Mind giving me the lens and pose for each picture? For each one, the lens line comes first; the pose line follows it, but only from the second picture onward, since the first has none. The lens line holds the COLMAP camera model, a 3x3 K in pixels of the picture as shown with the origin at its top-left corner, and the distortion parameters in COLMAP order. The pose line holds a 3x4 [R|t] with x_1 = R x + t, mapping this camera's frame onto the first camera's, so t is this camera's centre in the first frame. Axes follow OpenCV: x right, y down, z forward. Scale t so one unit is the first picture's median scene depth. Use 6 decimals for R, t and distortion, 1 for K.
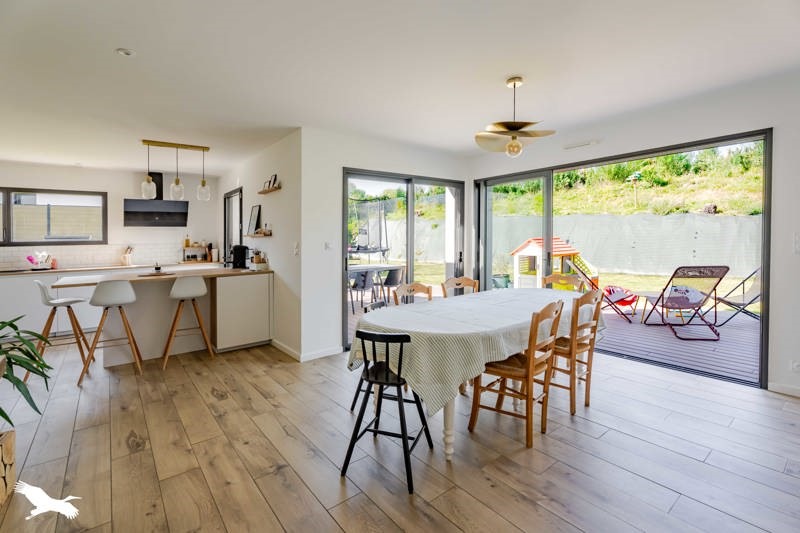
lens RADIAL K [[359.6, 0, 399.5], [0, 359.6, 242.2], [0, 0, 1]] dist [-0.001177, 0.000011]
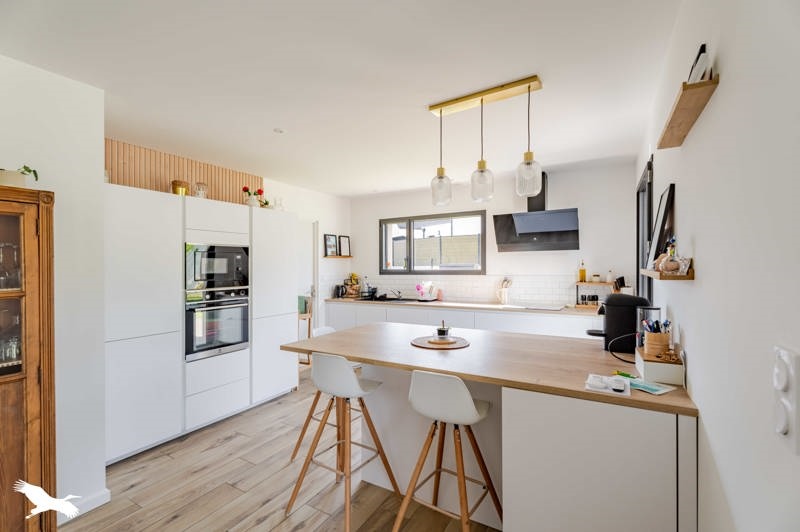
lens RADIAL K [[359.6, 0, 398.9], [0, 359.6, 263.1], [0, 0, 1]] dist [-0.001177, 0.000011]
pose [[0.365370, 0.007469, -0.930832, -0.137338], [-0.006387, 0.999964, 0.005517, -0.023586], [0.930840, 0.003930, 0.365405, 0.526271]]
